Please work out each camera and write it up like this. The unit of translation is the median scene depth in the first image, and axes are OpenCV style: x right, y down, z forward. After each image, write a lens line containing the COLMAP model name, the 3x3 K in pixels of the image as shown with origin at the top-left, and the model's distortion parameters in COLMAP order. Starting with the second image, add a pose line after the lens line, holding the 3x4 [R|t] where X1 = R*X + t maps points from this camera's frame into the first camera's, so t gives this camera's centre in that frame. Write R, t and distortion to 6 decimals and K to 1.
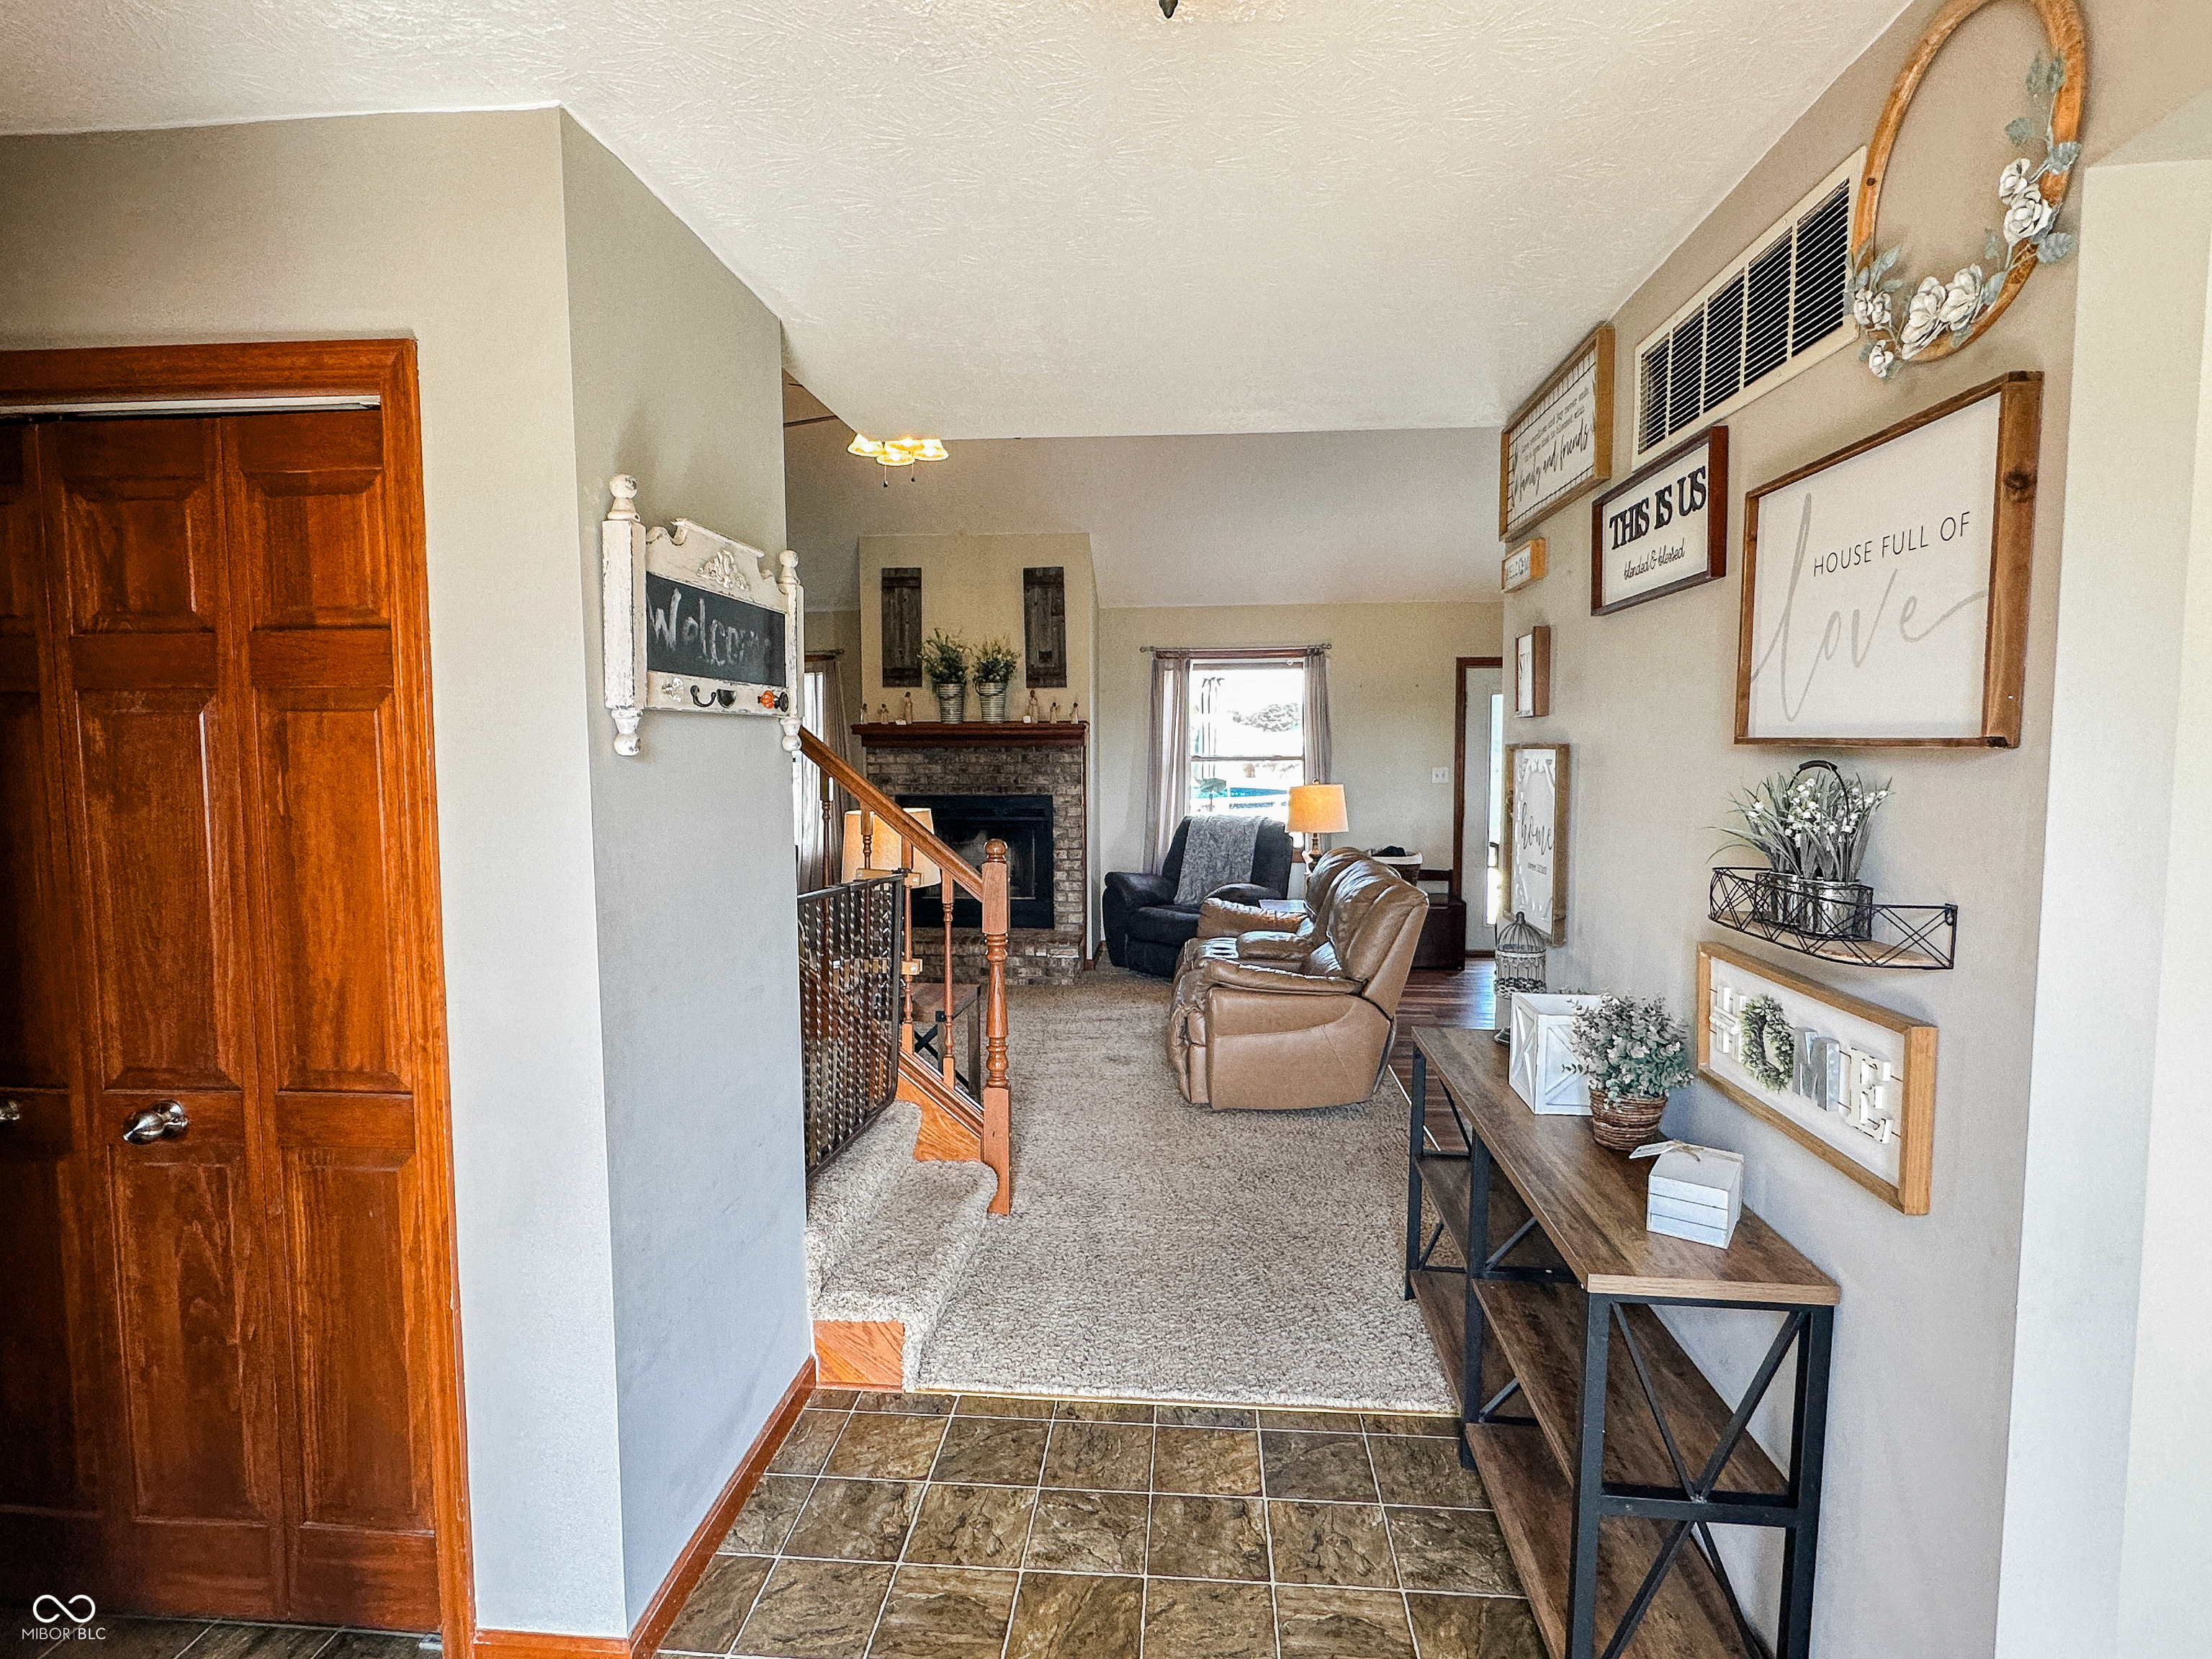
lens RADIAL K [[1132.4, 0, 1106.0], [0, 1132.4, 829.5], [0, 0, 1]] dist [0.003857, 0.000247]
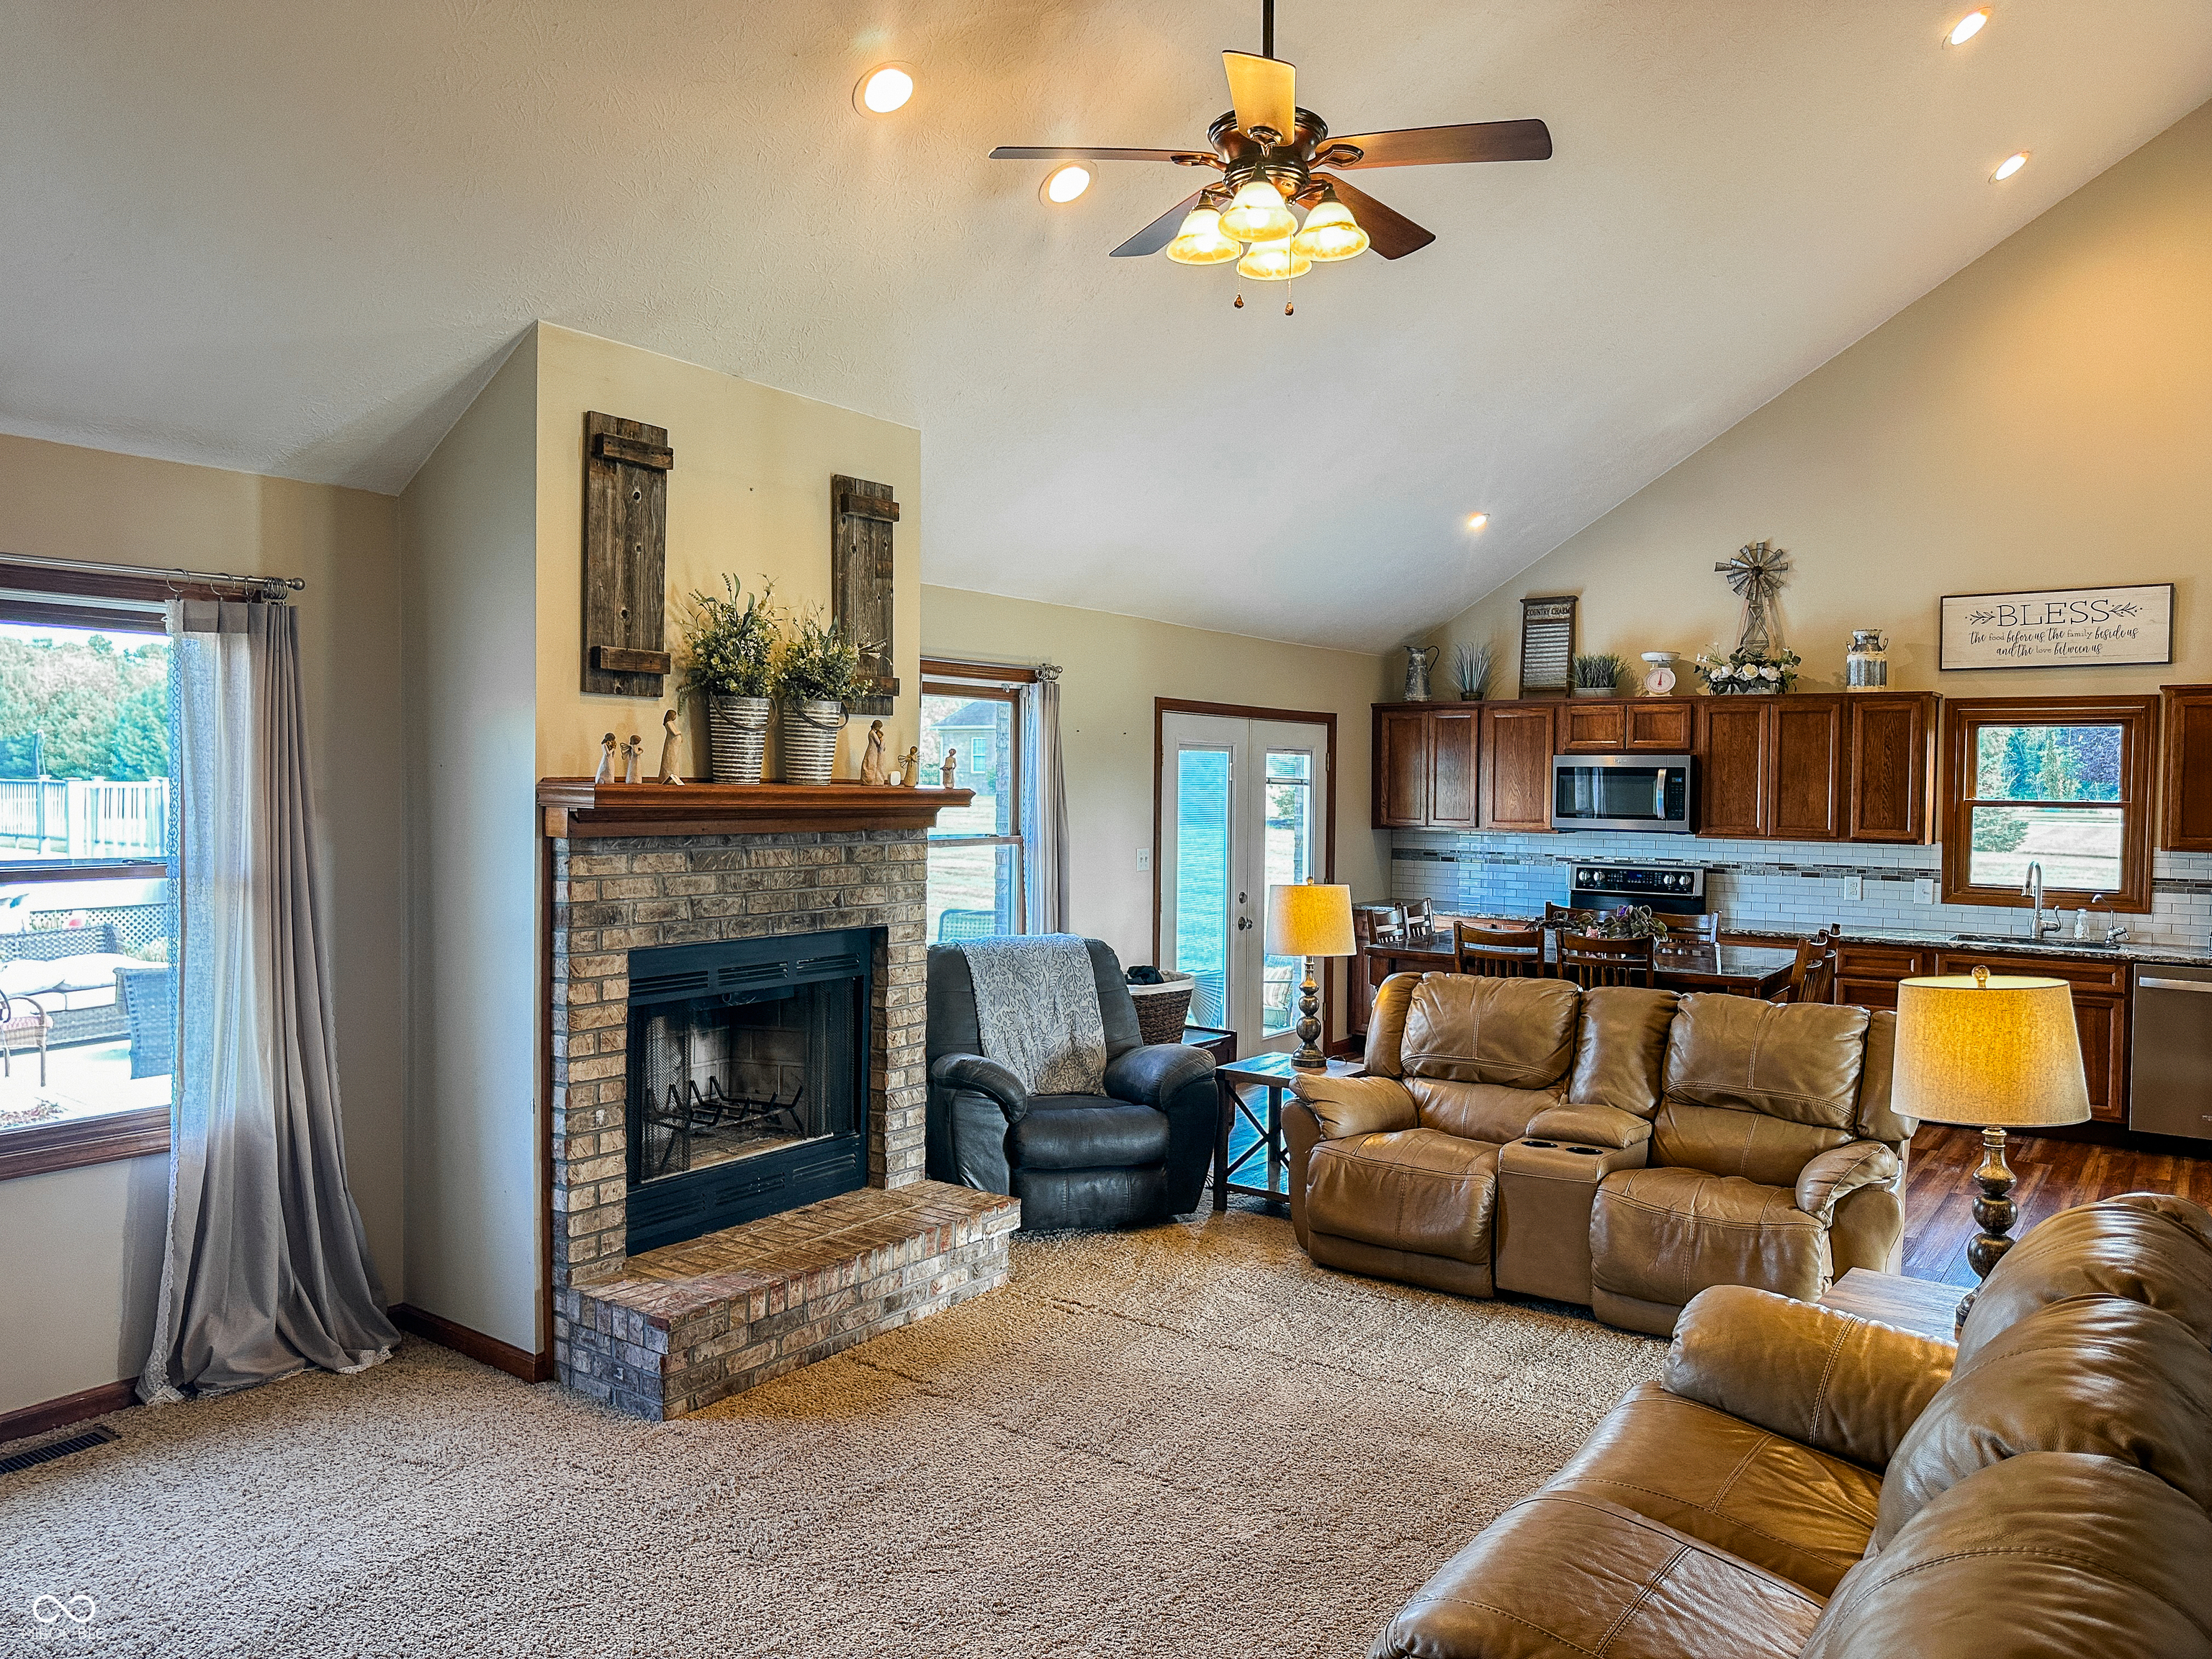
lens RADIAL K [[1559.4, 0, 1106.0], [0, 1559.4, 829.5], [0, 0, 1]] dist [0.045692, -0.001461]
pose [[0.517590, -0.016433, 0.855471, -0.605361], [0.051529, 0.998599, -0.011994, -0.060354], [-0.854076, 0.050290, 0.517712, 0.551114]]
